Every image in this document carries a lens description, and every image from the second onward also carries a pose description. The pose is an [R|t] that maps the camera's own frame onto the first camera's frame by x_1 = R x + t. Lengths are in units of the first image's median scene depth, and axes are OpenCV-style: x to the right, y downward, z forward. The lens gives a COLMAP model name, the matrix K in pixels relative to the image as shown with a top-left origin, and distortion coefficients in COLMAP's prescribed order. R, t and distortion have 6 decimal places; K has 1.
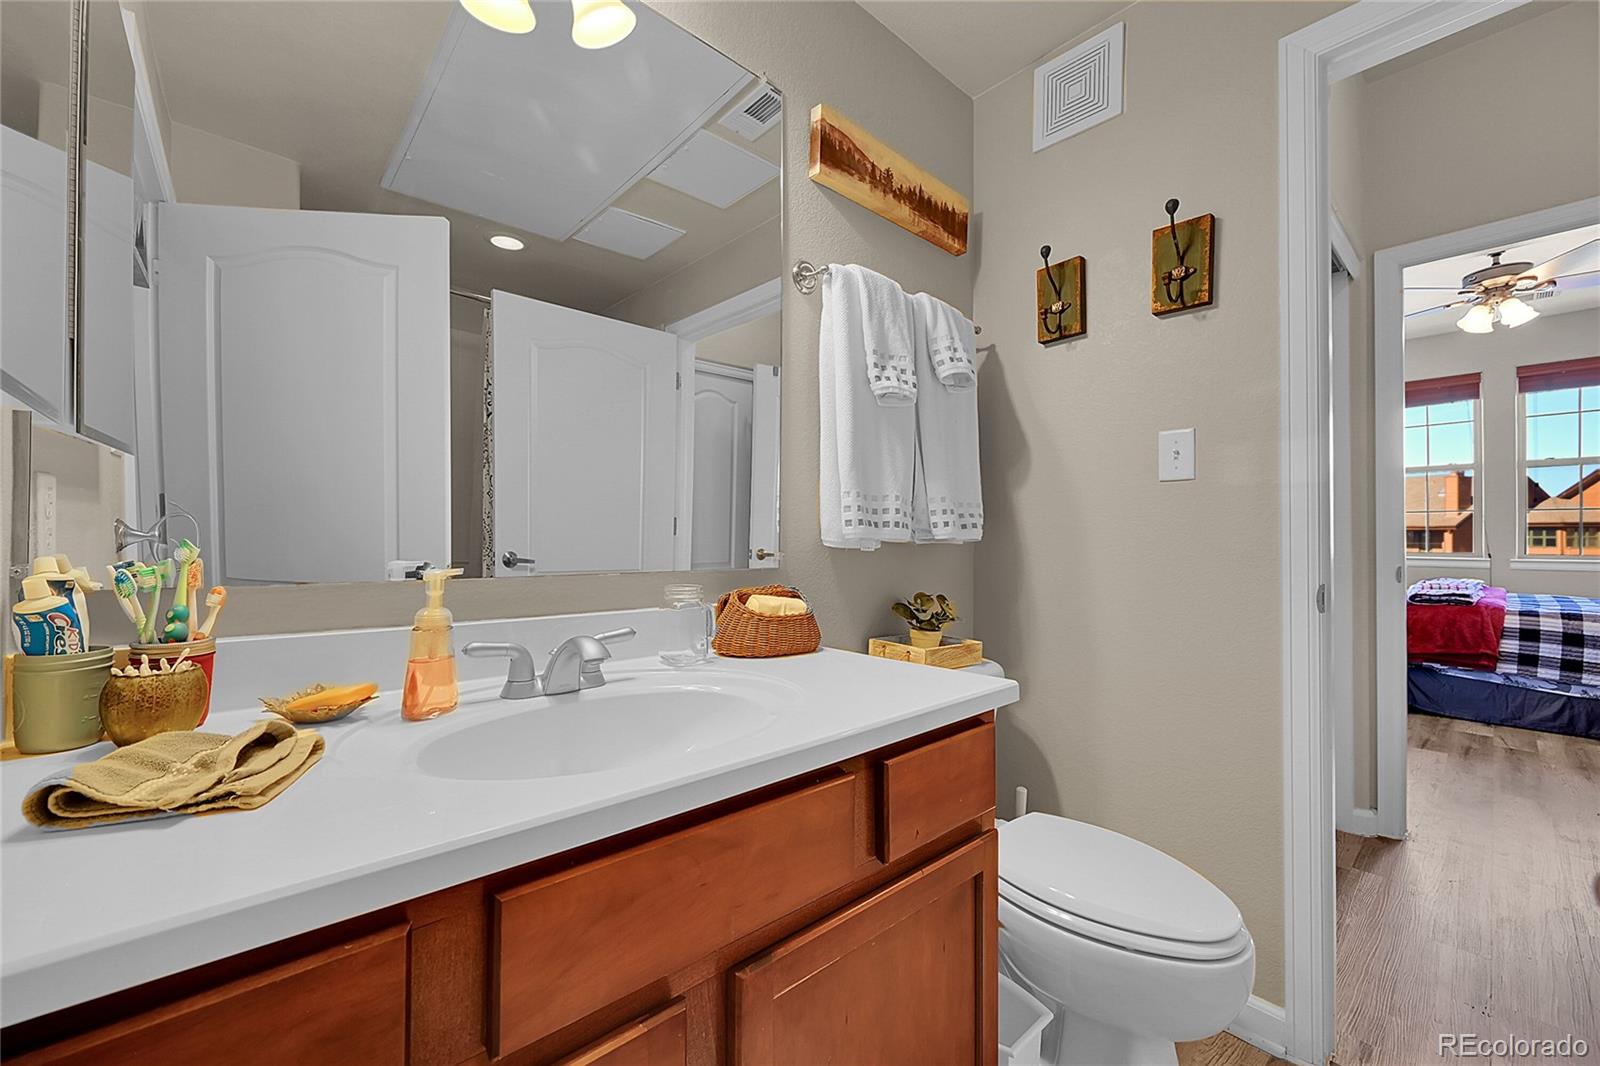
lens RADIAL K [[631.8, 0, 792.0], [0, 631.8, 531.6], [0, 0, 1]] dist [0.001069, 0.000163]
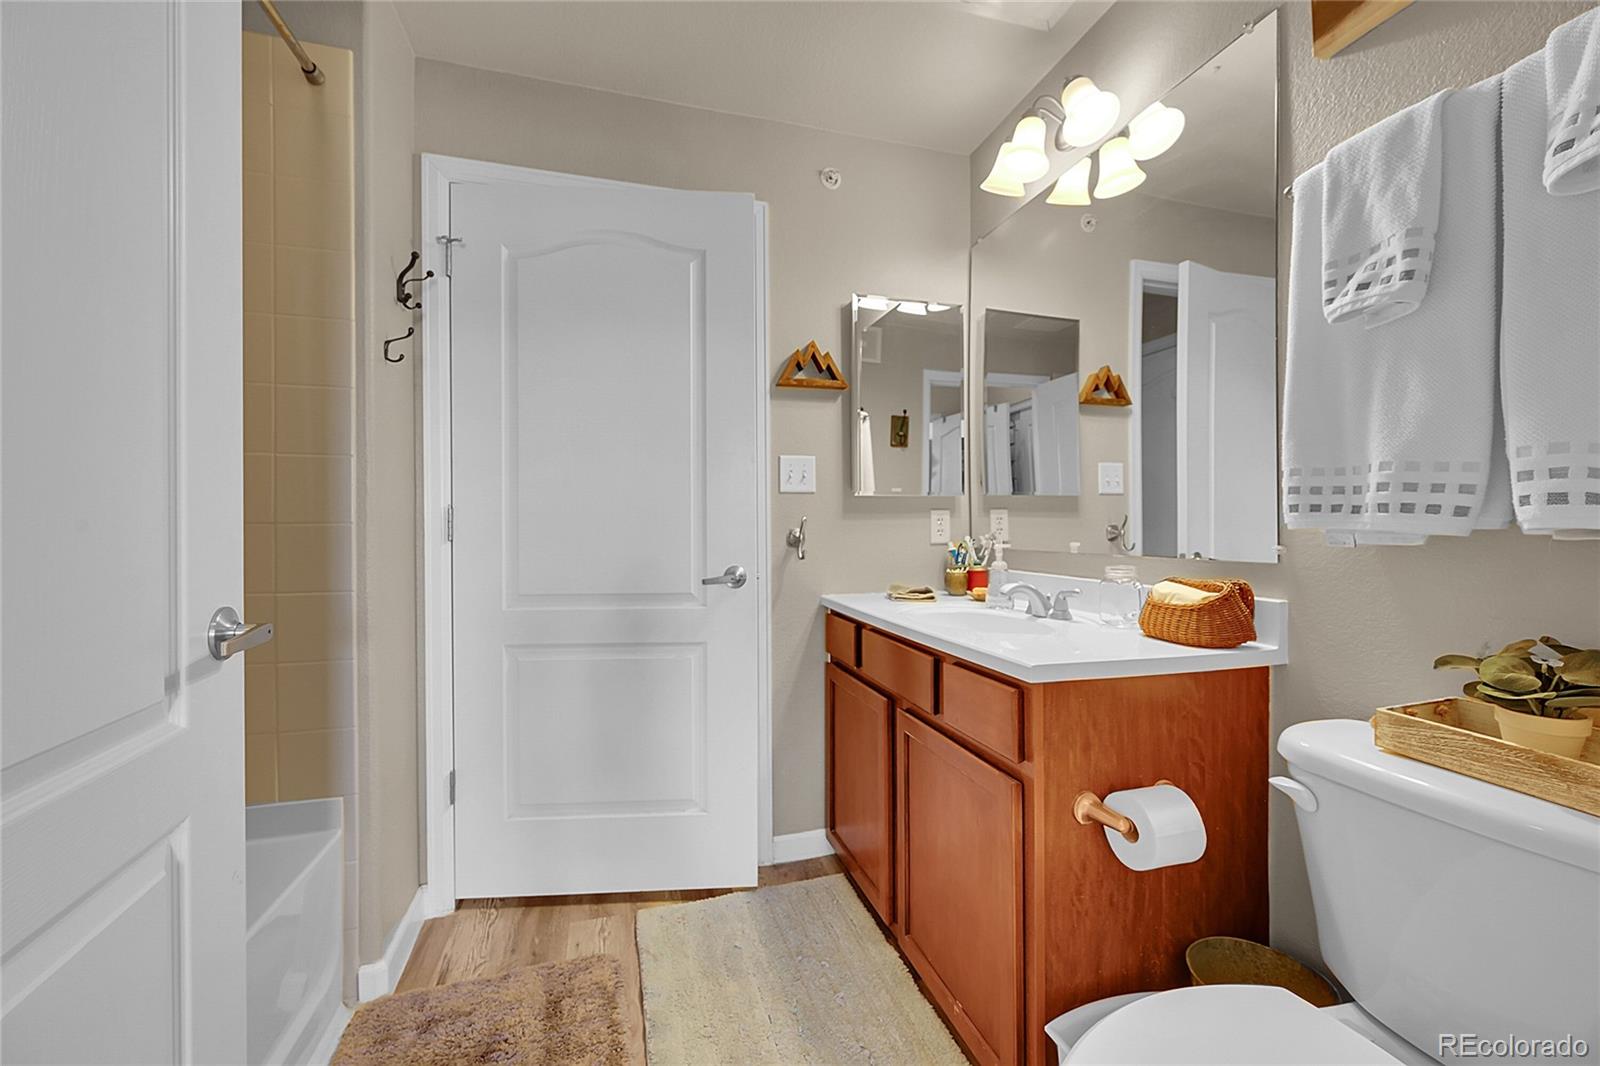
lens RADIAL K [[628.7, 0, 796.4], [0, 628.7, 532.7], [0, 0, 1]] dist [-0.001967, 0.000331]
pose [[-0.382392, 0.004589, -0.923989, 0.993468], [0.003190, 0.999988, 0.003646, 0.009809], [0.923995, -0.001553, -0.382402, 0.709859]]
